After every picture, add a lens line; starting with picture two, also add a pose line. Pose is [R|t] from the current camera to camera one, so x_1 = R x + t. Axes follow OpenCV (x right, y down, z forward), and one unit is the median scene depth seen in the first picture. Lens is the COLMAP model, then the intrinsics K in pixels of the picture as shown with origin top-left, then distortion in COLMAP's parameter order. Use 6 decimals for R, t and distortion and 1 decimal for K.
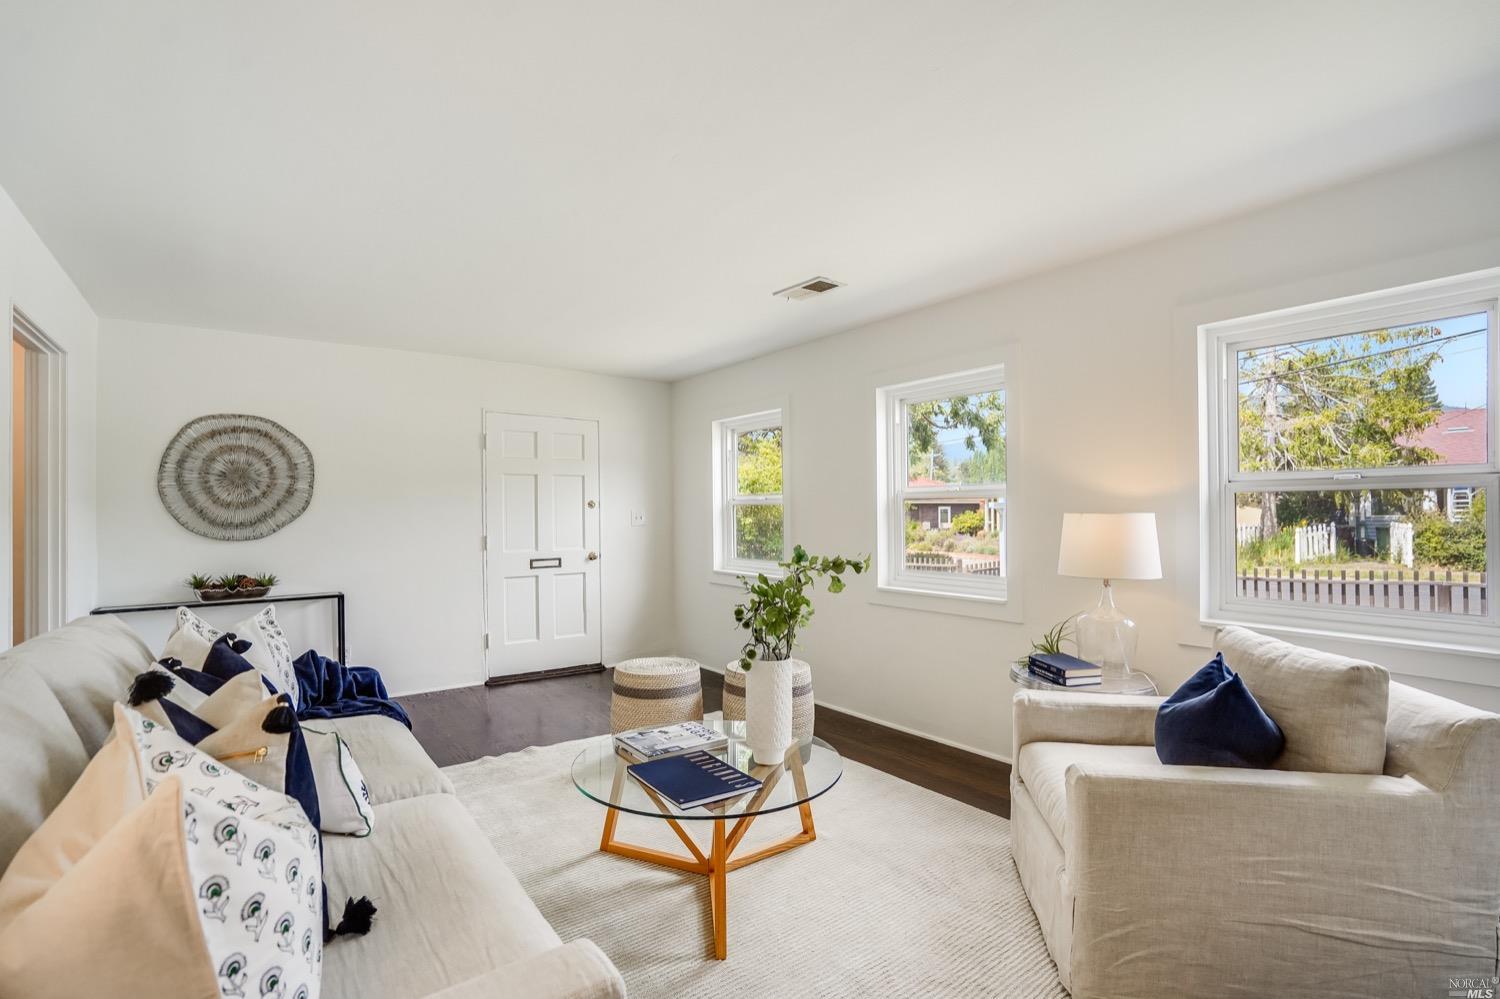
lens RADIAL K [[689.0, 0, 740.1], [0, 689.0, 510.5], [0, 0, 1]] dist [-0.043998, 0.007100]
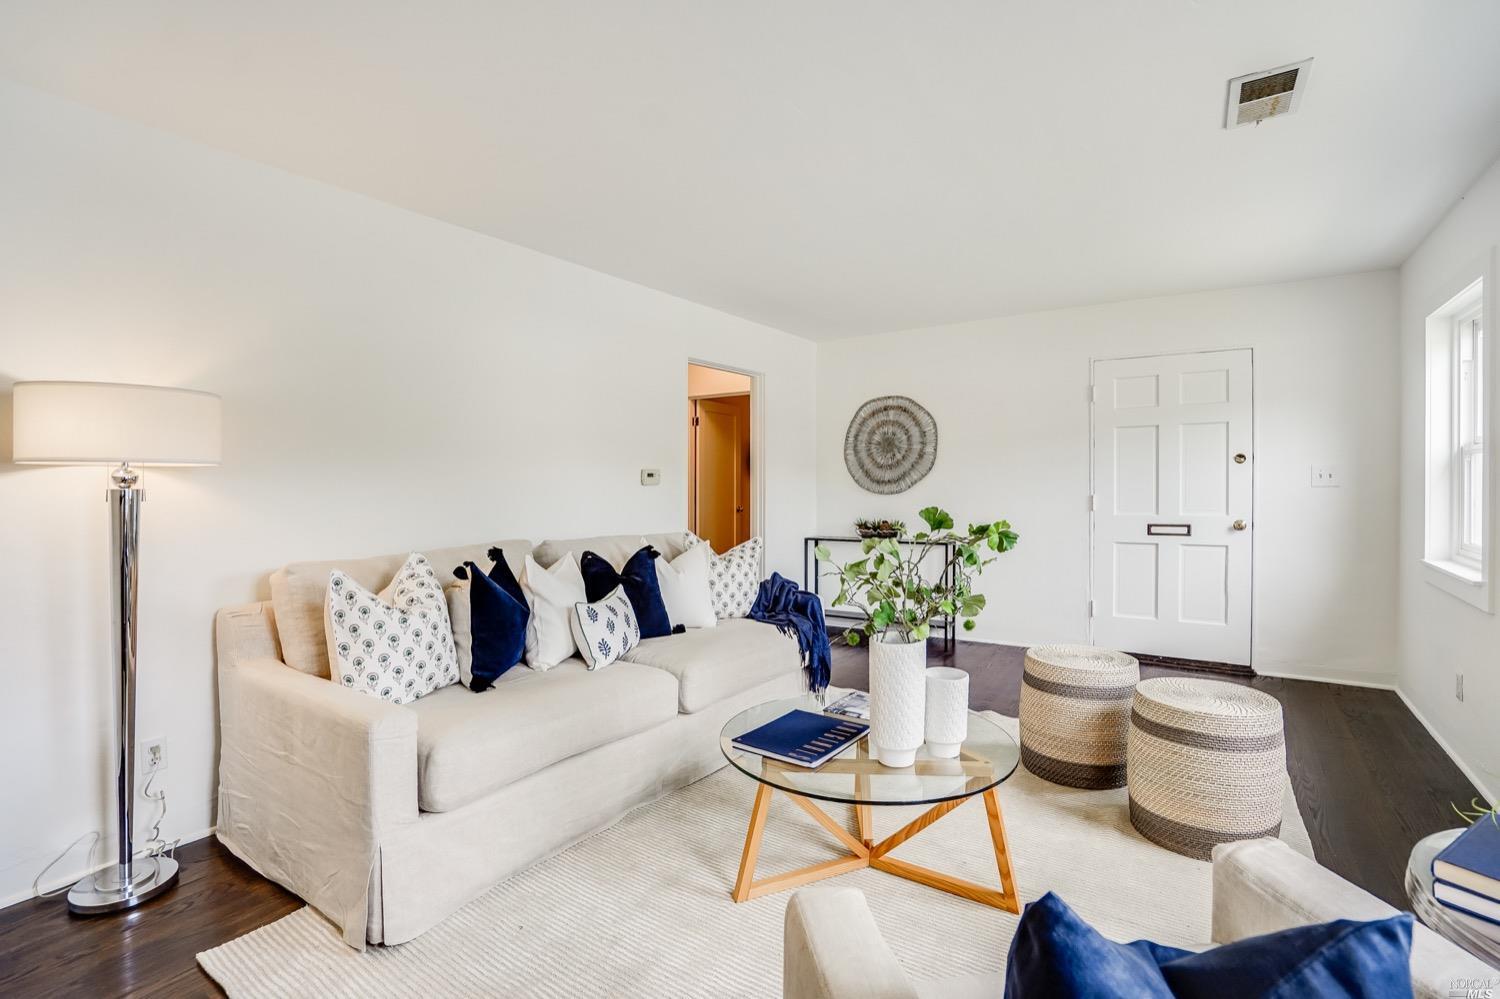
lens RADIAL K [[691.9, 0, 740.7], [0, 691.9, 488.3], [0, 0, 1]] dist [-0.043795, 0.003446]
pose [[0.337212, 0.013015, -0.941339, 0.402314], [0.011650, 0.999770, 0.017996, 0.006490], [0.941357, -0.017035, 0.336983, 0.284476]]
